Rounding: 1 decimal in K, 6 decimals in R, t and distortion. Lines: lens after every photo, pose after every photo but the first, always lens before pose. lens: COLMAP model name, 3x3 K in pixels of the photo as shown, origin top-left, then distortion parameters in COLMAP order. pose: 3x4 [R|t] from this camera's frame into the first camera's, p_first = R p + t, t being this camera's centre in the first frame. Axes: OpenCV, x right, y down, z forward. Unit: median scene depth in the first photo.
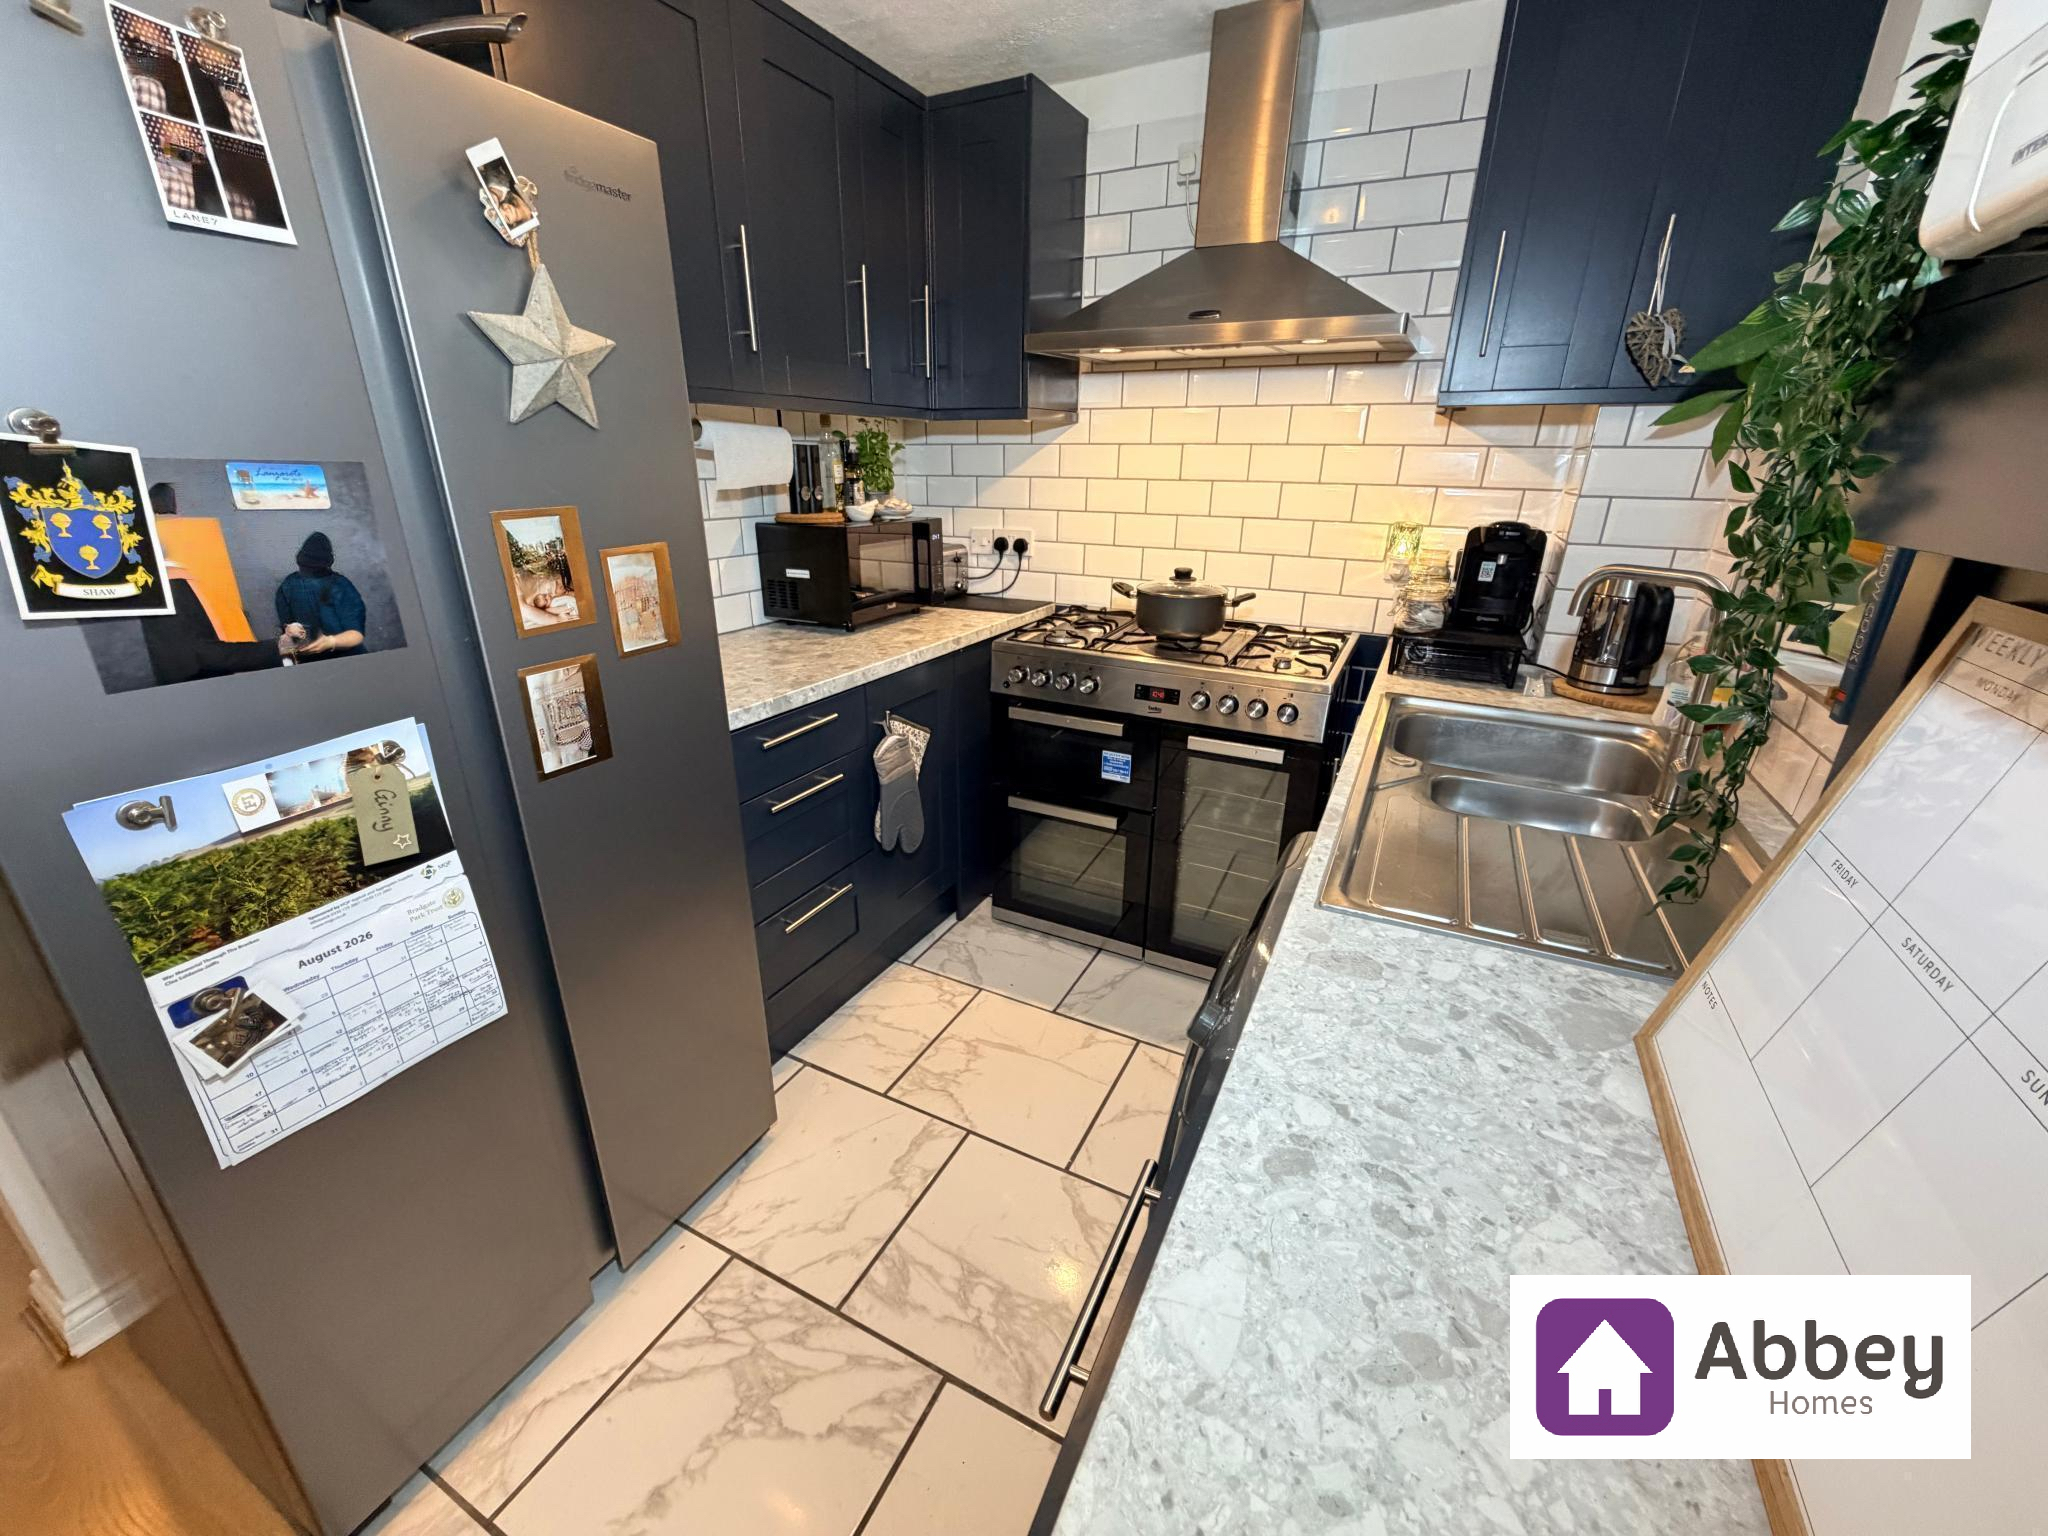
lens RADIAL K [[817.1, 0, 1016.6], [0, 817.1, 770.0], [0, 0, 1]] dist [-0.000227, -0.000106]
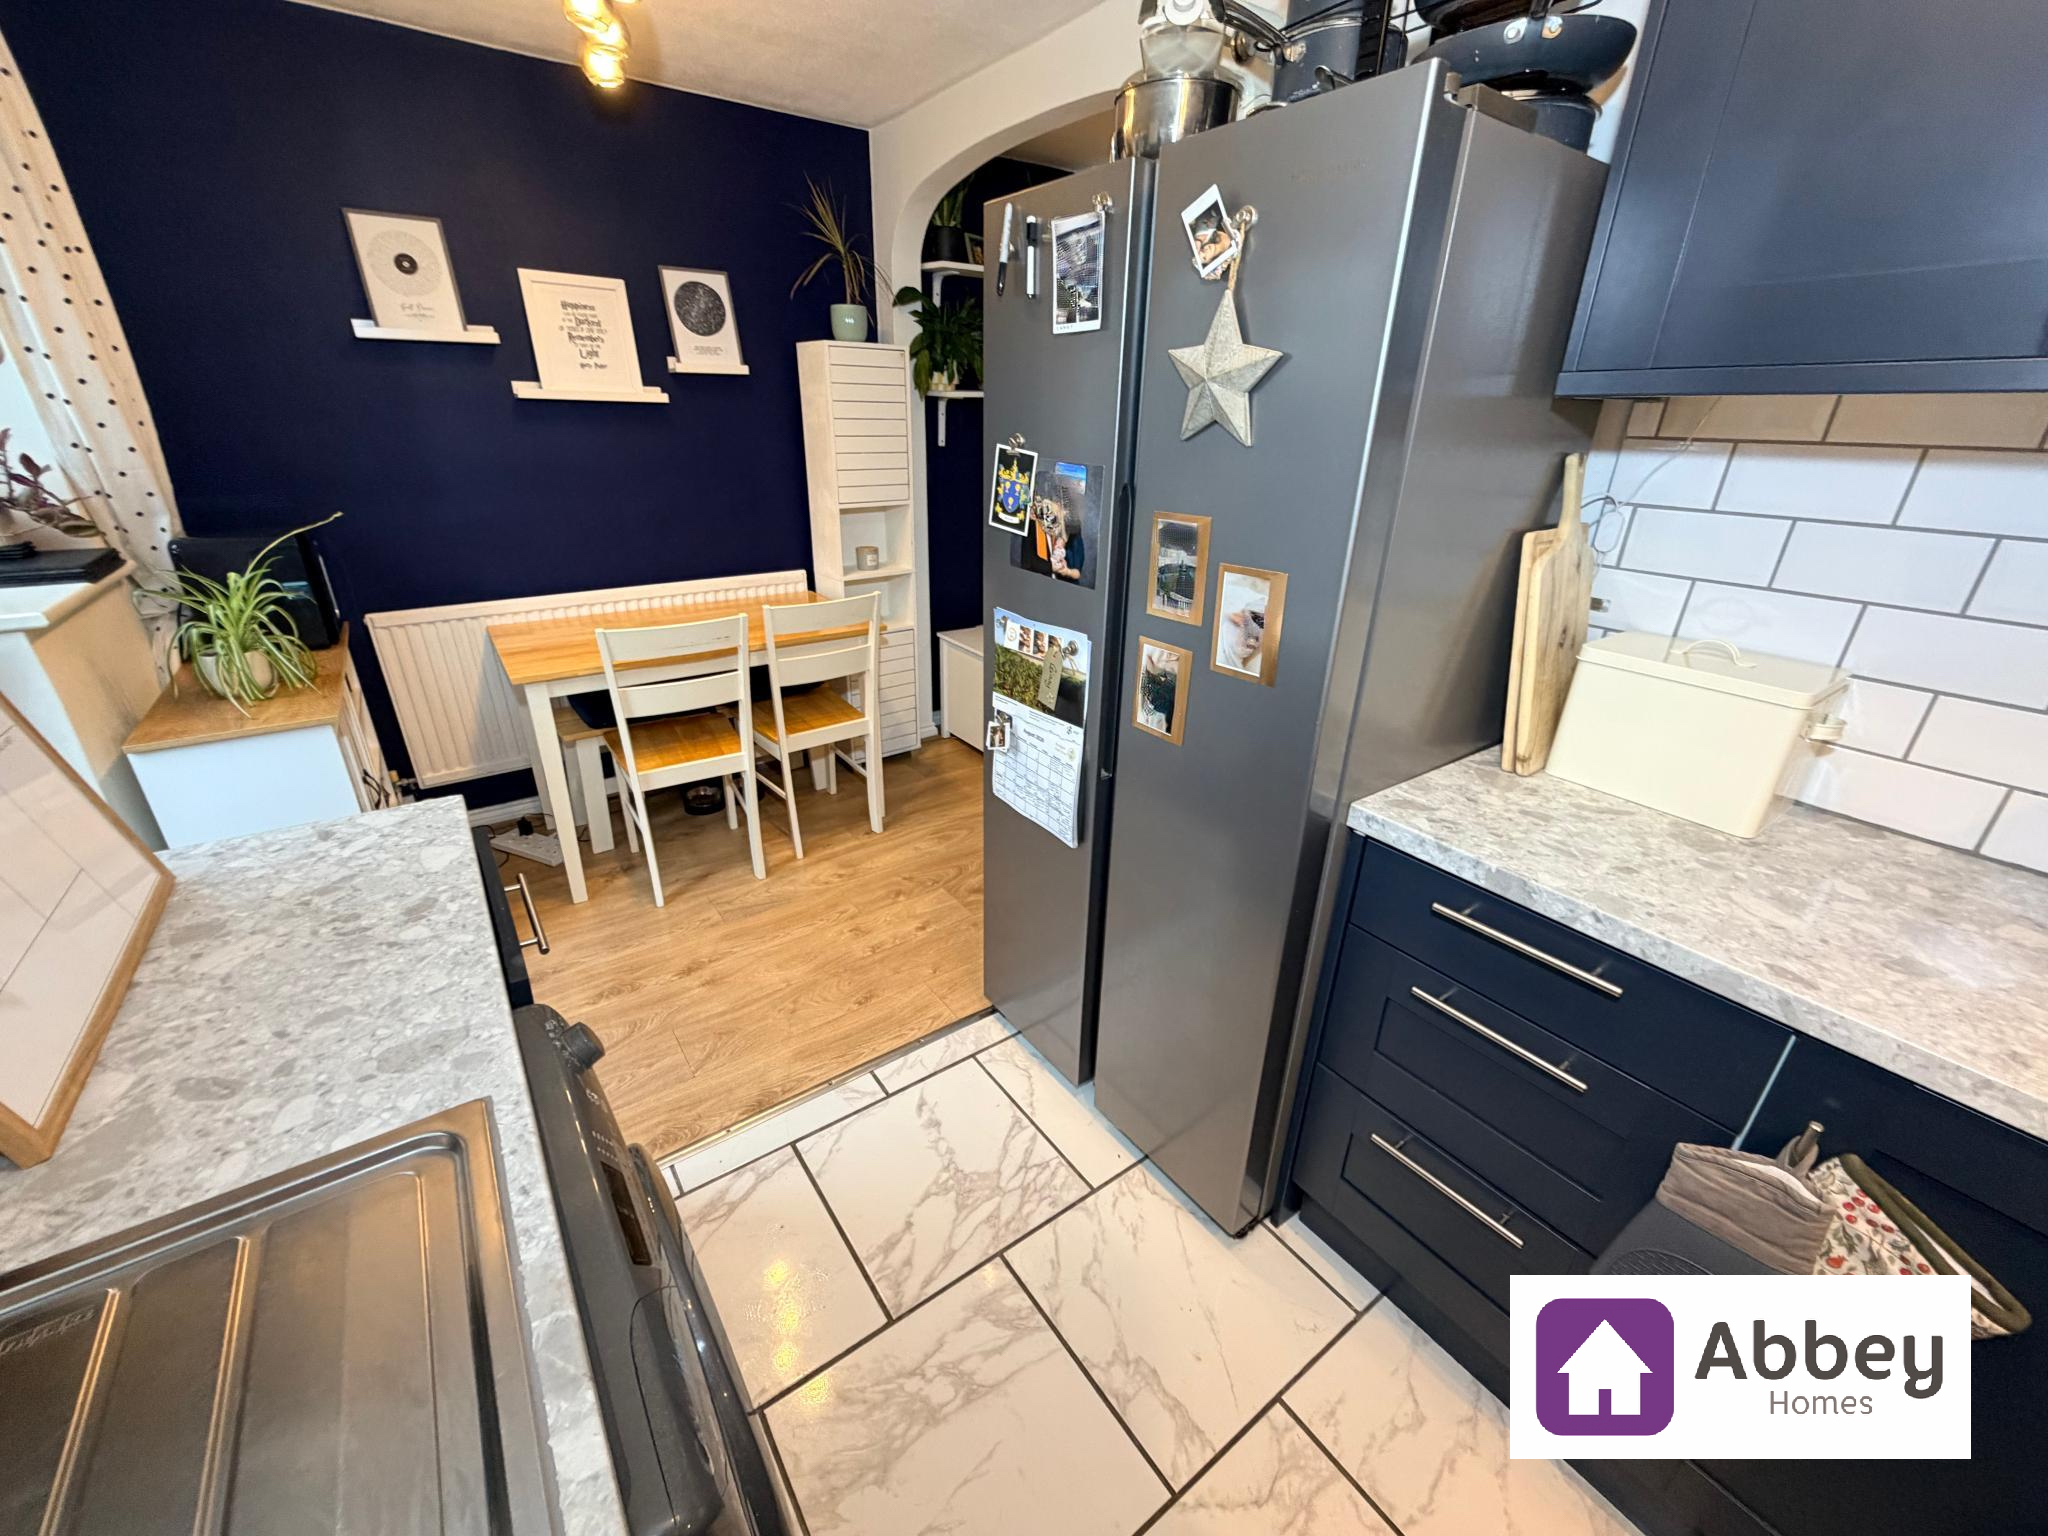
lens RADIAL K [[817.1, 0, 1016.1], [0, 817.1, 770.7], [0, 0, 1]] dist [-0.000227, -0.000106]
pose [[-0.462841, 0.343626, -0.817129, 0.694880], [-0.333034, 0.786871, 0.519540, -0.661019], [0.821503, 0.512596, -0.249757, 1.523716]]
